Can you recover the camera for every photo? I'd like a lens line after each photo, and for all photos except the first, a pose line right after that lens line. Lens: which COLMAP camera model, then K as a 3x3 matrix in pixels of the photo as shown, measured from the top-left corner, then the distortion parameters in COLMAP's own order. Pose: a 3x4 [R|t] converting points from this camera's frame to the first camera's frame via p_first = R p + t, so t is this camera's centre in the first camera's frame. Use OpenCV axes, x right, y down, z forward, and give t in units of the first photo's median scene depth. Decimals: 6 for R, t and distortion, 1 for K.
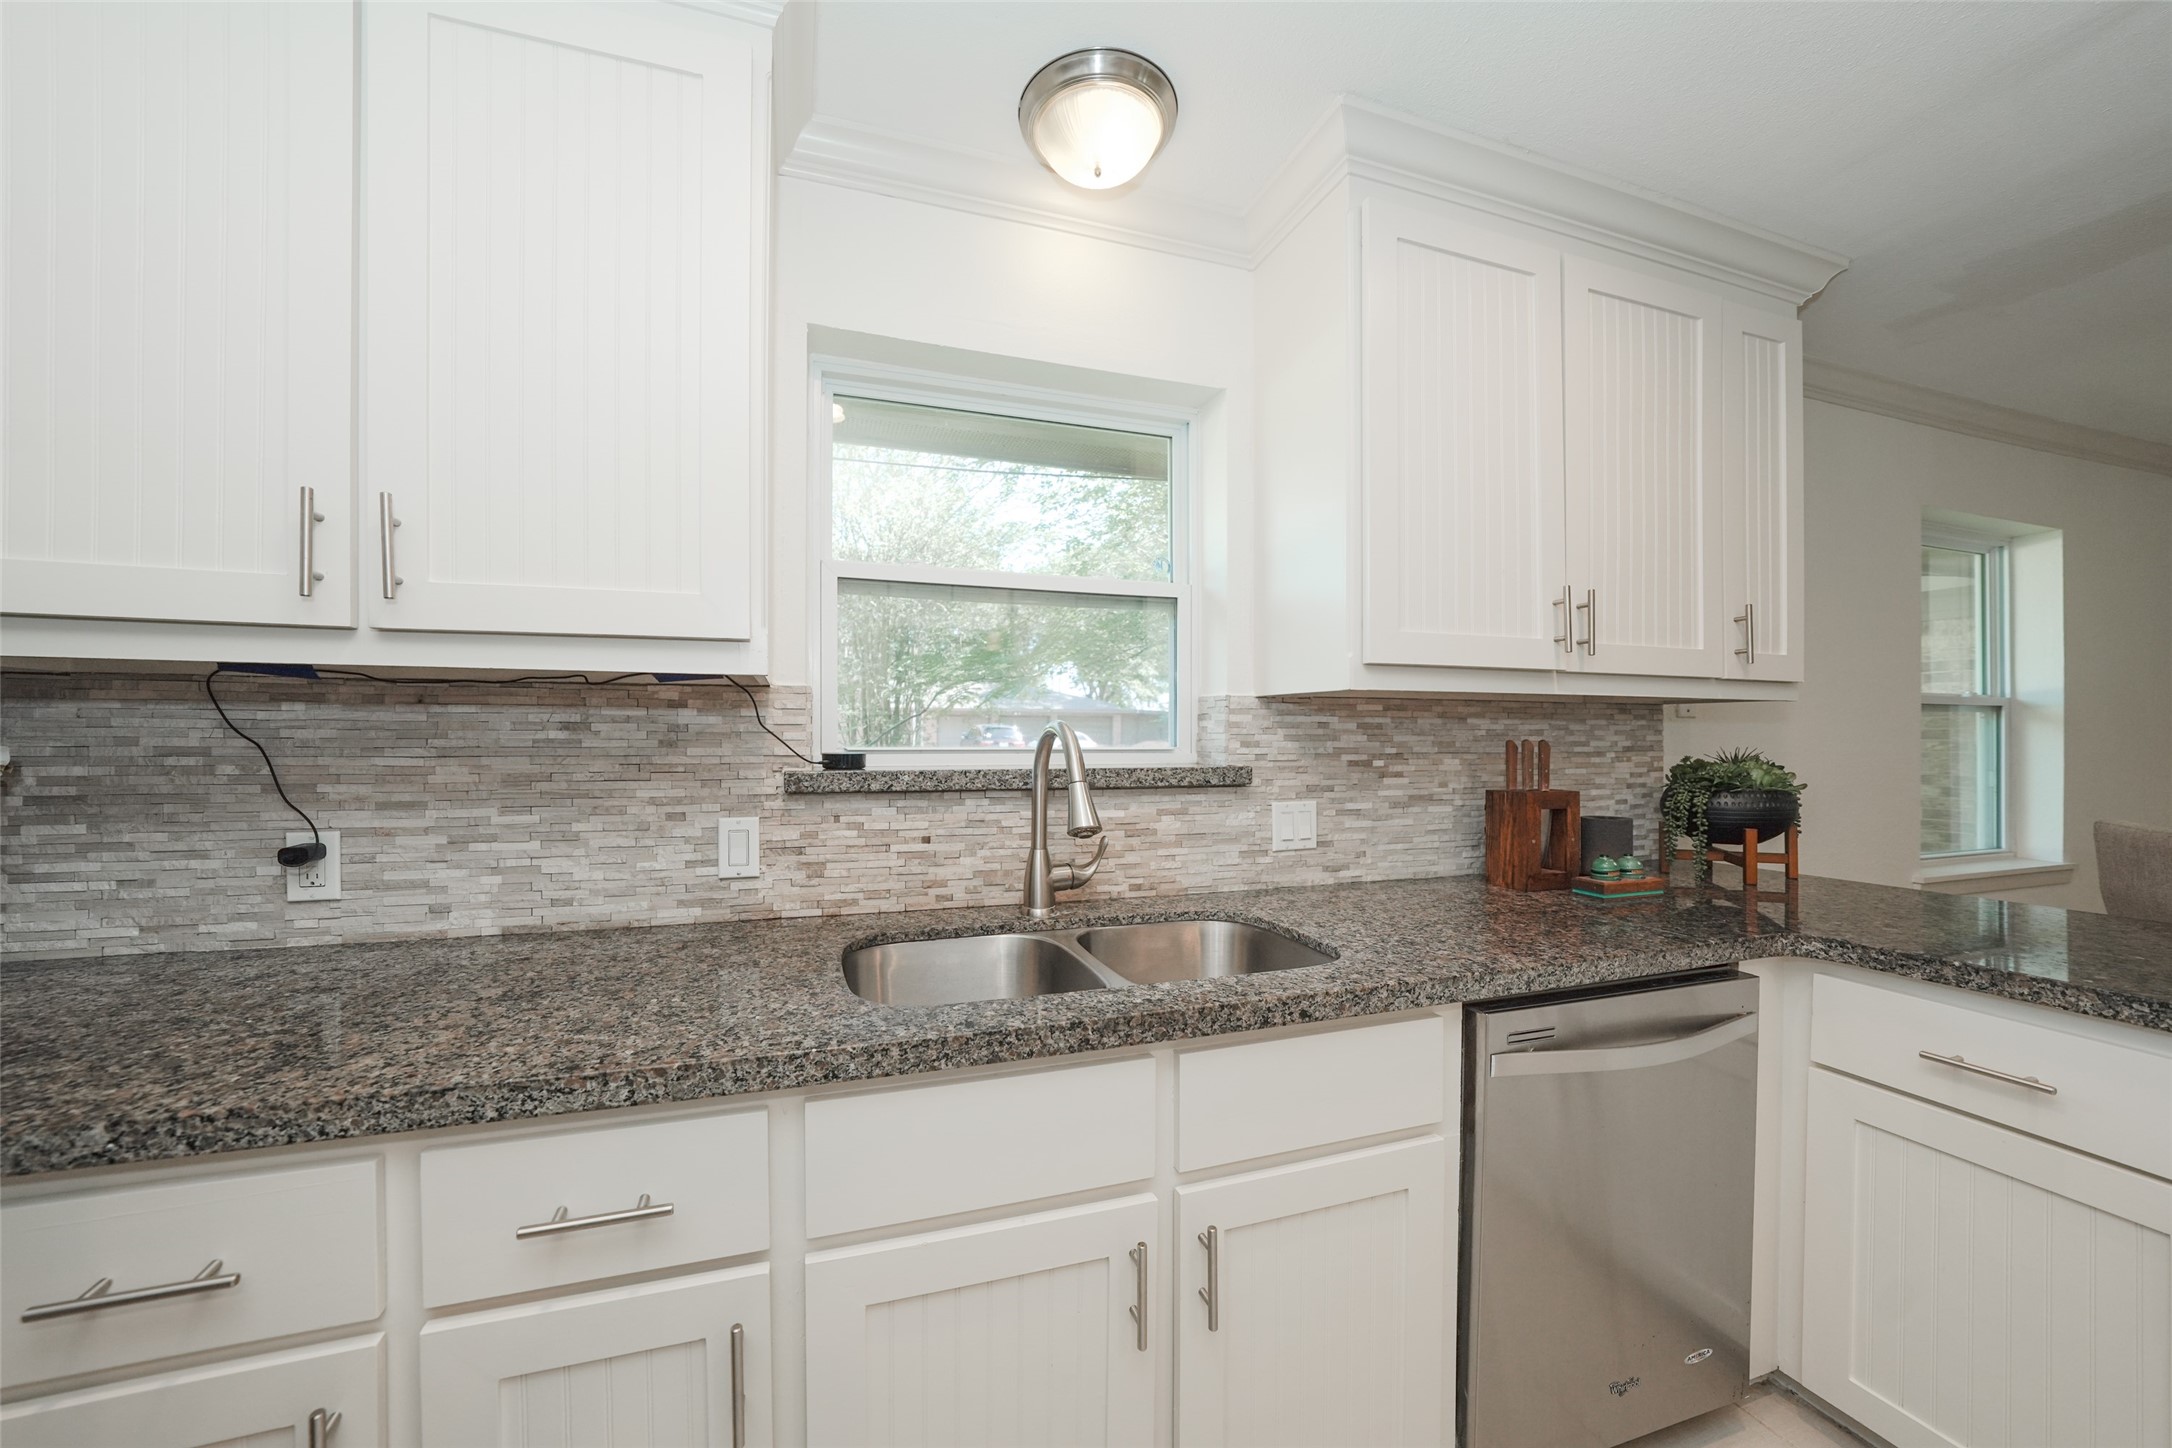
lens RADIAL K [[795.0, 0, 1055.8], [0, 795.0, 723.2], [0, 0, 1]] dist [-0.033935, 0.010496]
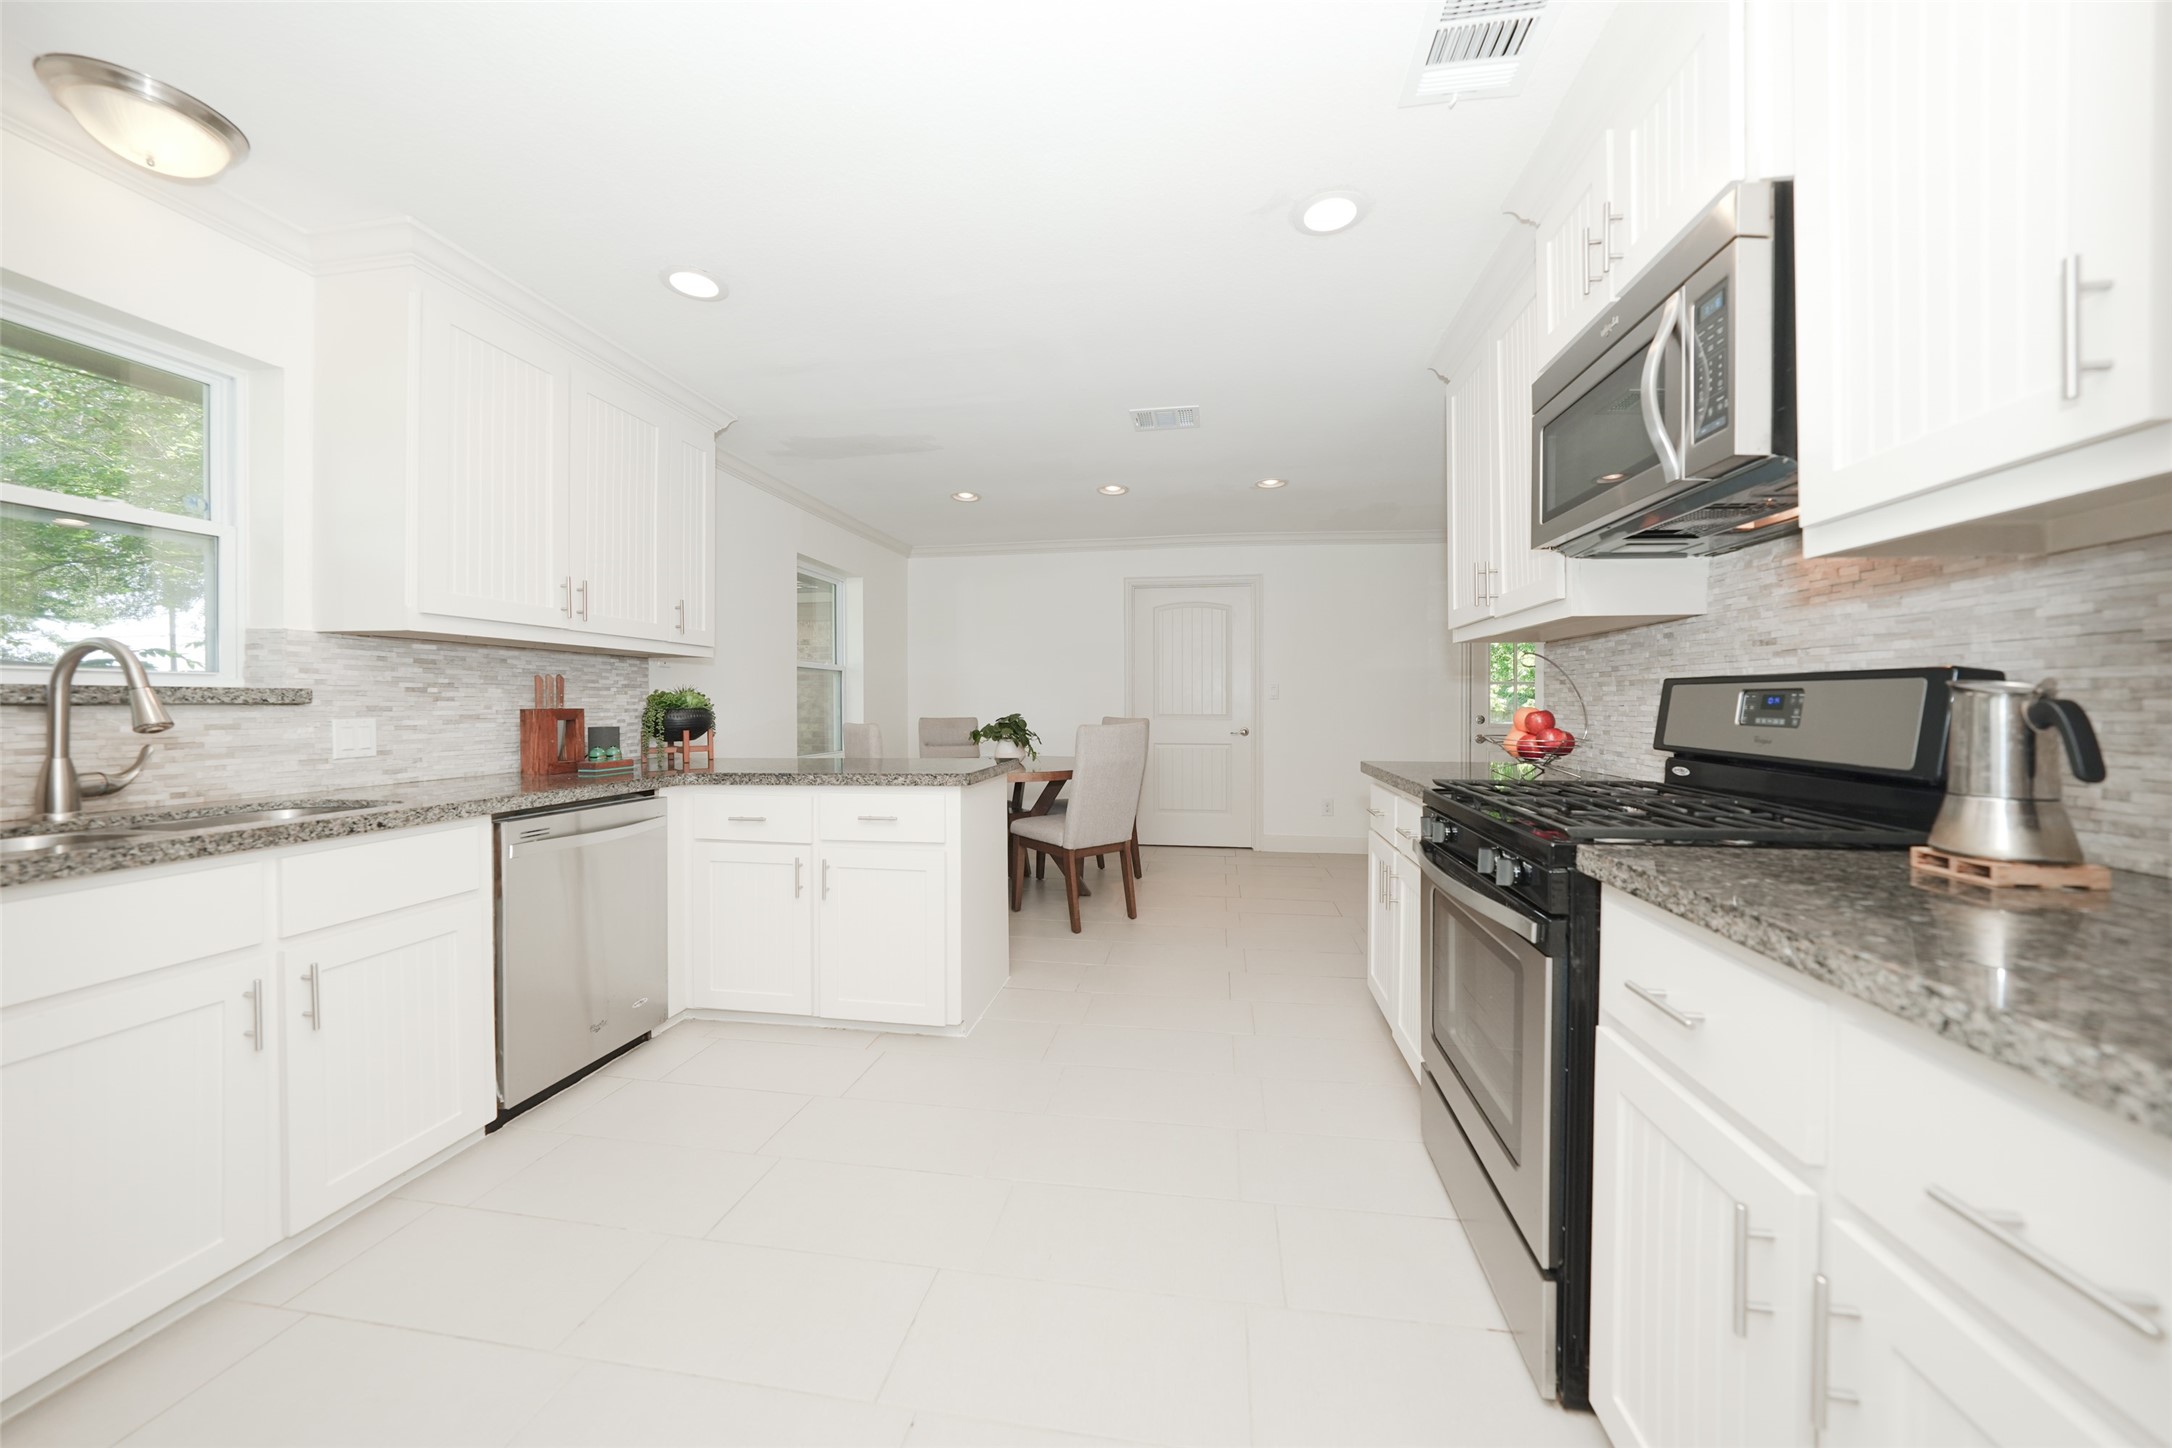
lens RADIAL K [[795.0, 0, 1055.8], [0, 795.0, 723.2], [0, 0, 1]] dist [-0.033935, 0.010496]
pose [[0.491368, -0.021984, 0.870675, -0.234923], [-0.017235, 0.999240, 0.034957, 0.046236], [-0.870781, -0.032183, 0.490616, -0.590999]]
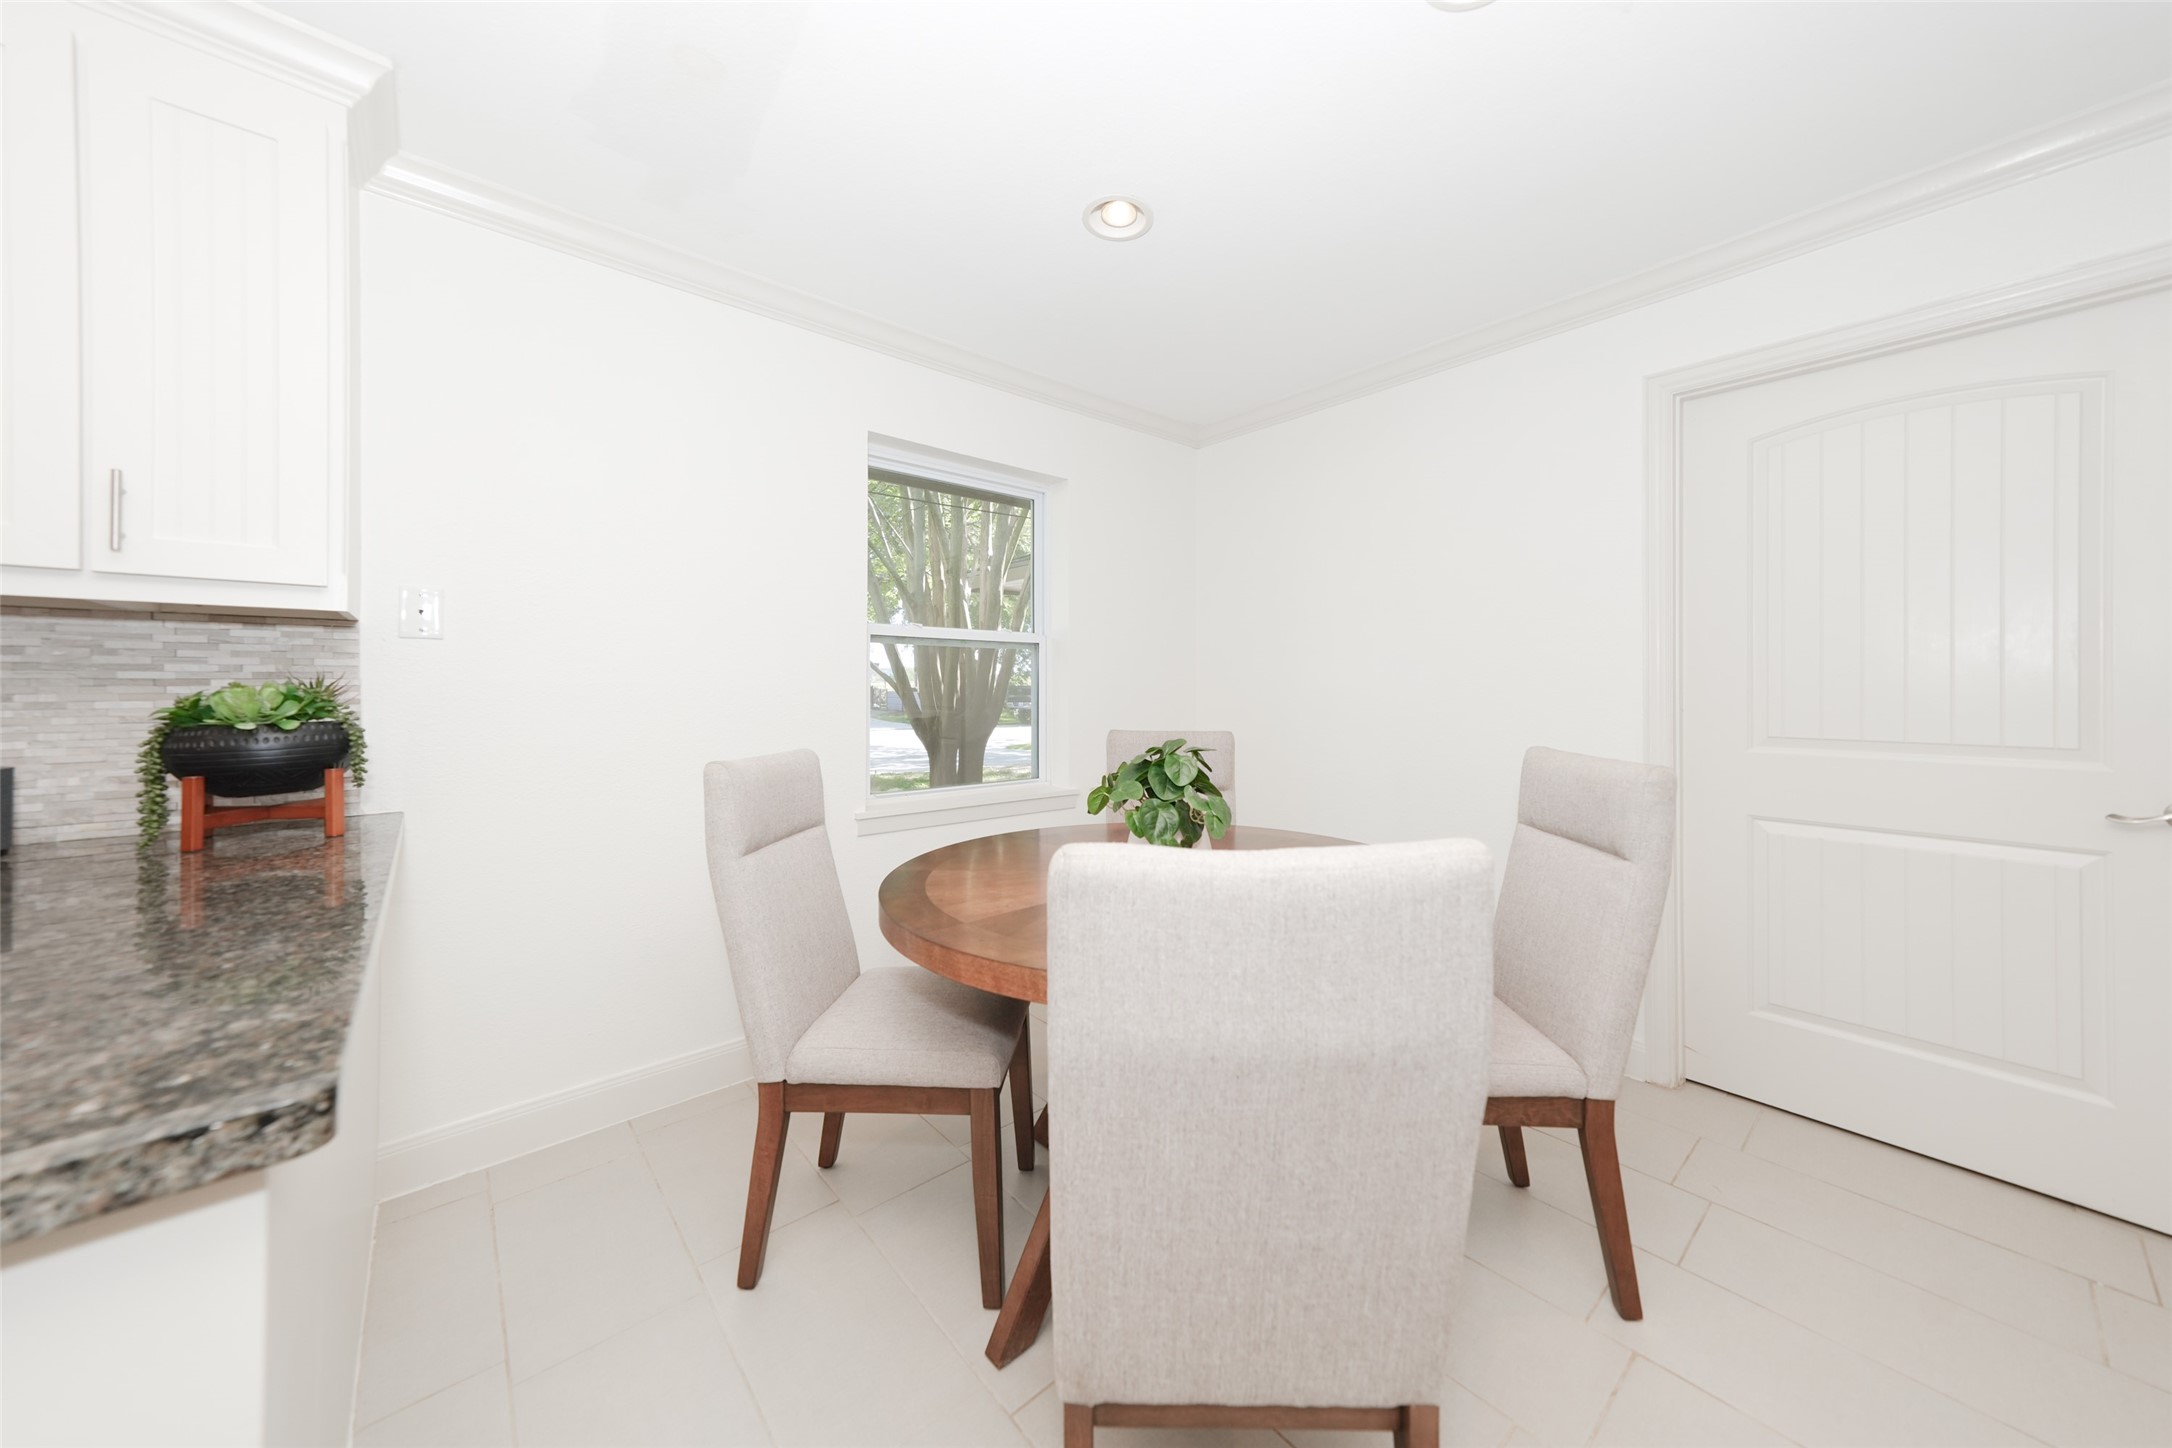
lens RADIAL K [[795.0, 0, 1055.8], [0, 795.0, 723.2], [0, 0, 1]] dist [-0.033935, 0.010496]
pose [[0.929523, -0.013029, 0.368534, 1.457593], [-0.009768, 0.998155, 0.059926, 0.029975], [-0.368635, -0.059303, 0.927681, -0.019229]]
